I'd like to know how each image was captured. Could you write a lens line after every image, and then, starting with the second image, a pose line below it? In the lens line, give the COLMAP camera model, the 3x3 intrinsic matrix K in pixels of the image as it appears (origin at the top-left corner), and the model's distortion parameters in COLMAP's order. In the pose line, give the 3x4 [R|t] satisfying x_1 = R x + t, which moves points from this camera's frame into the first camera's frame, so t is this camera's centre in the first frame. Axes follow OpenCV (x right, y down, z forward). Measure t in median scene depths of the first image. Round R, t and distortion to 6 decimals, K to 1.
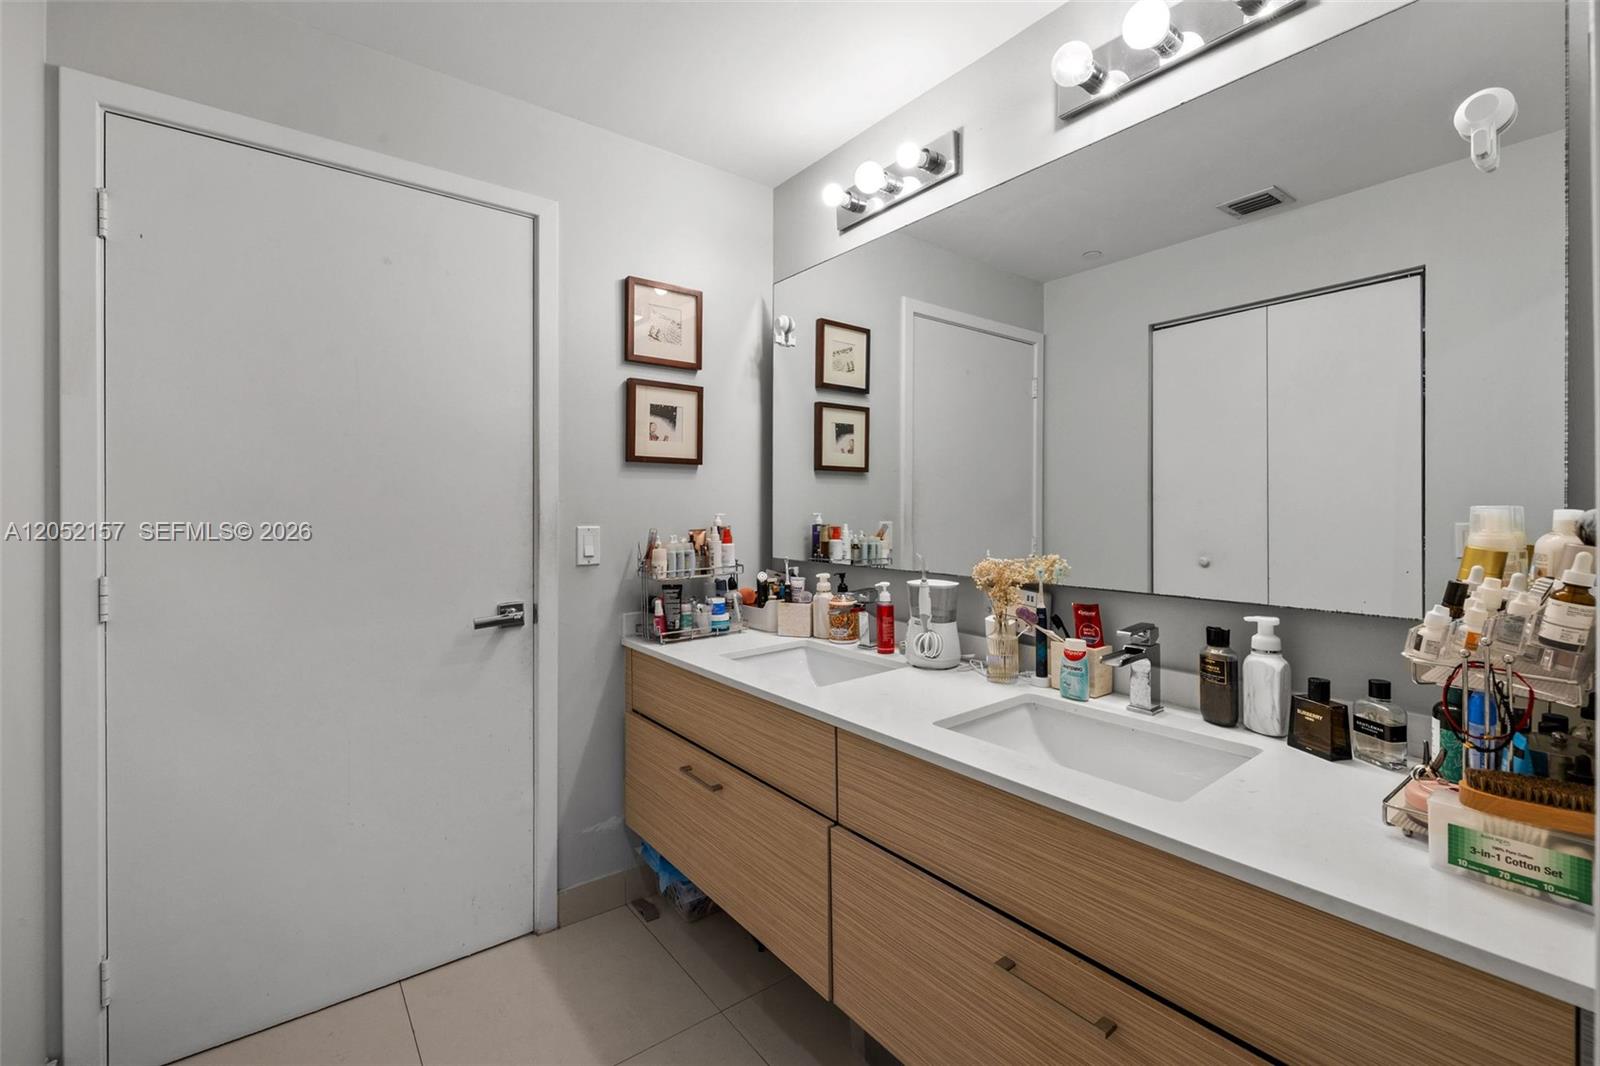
lens RADIAL K [[681.2, 0, 798.1], [0, 681.2, 505.5], [0, 0, 1]] dist [-0.000479, -0.000070]
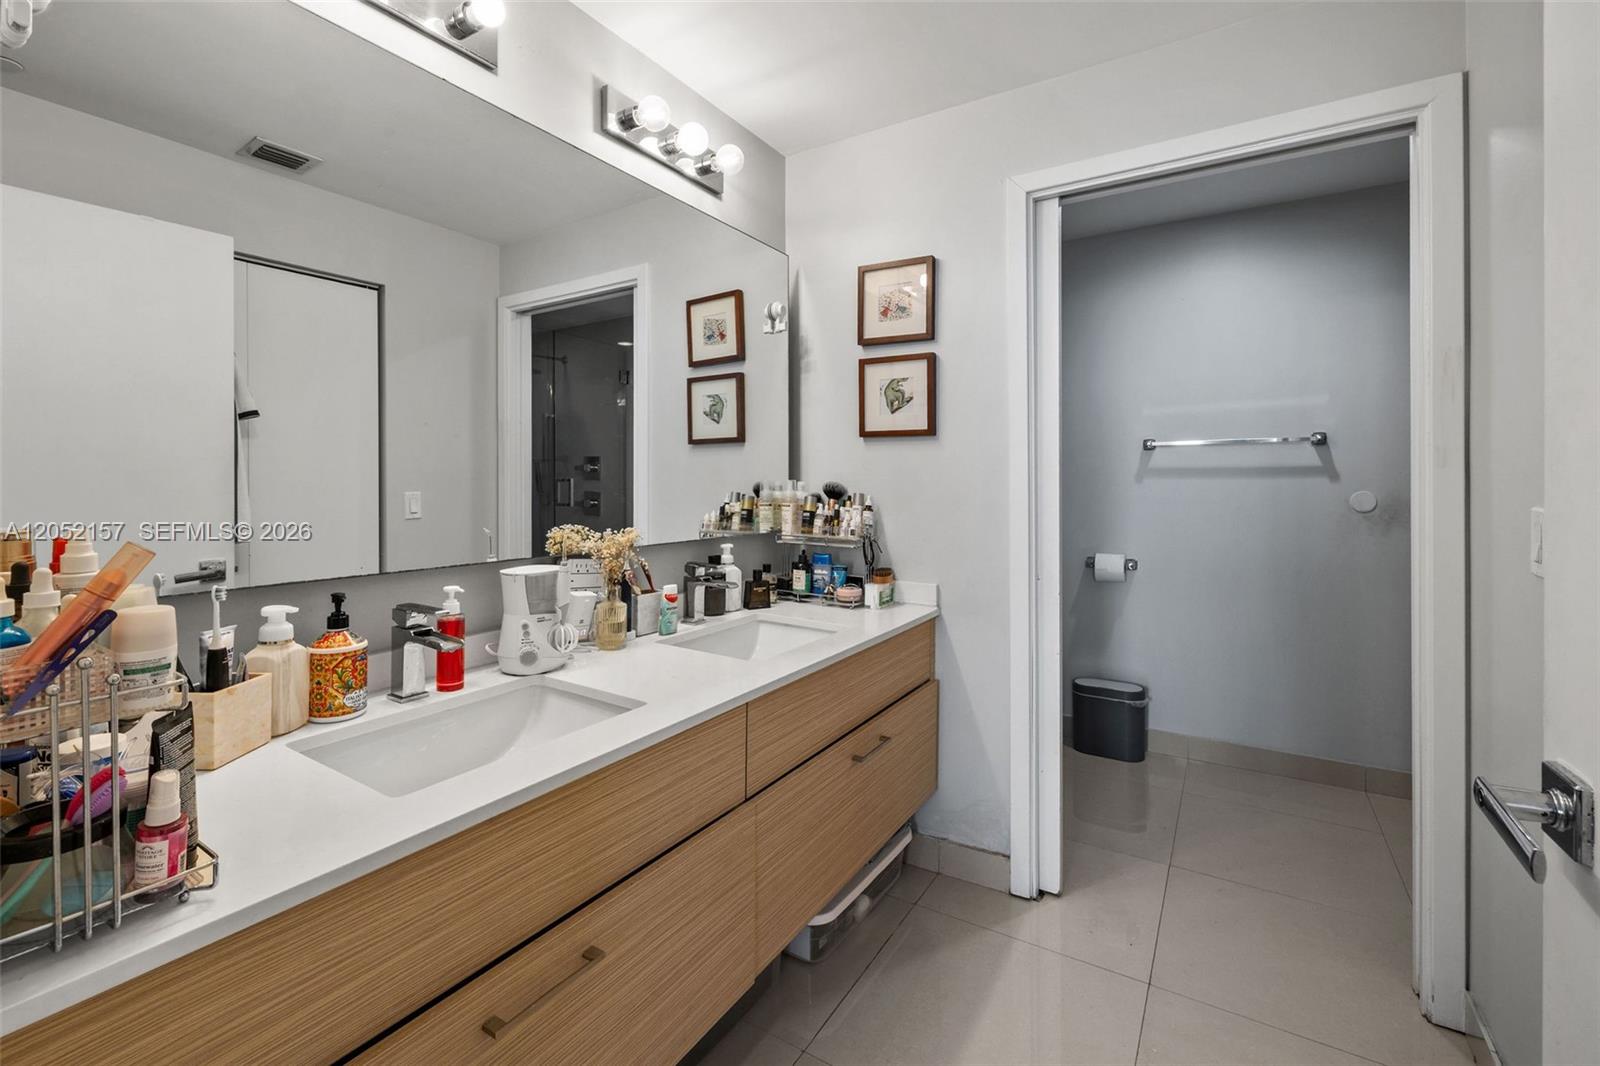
lens RADIAL K [[681.2, 0, 798.1], [0, 681.2, 505.5], [0, 0, 1]] dist [-0.000479, -0.000070]
pose [[-0.331412, -0.025037, 0.943154, -0.676831], [0.001206, 0.999636, 0.026960, 0.013563], [-0.943486, 0.010072, -0.331261, 0.963441]]
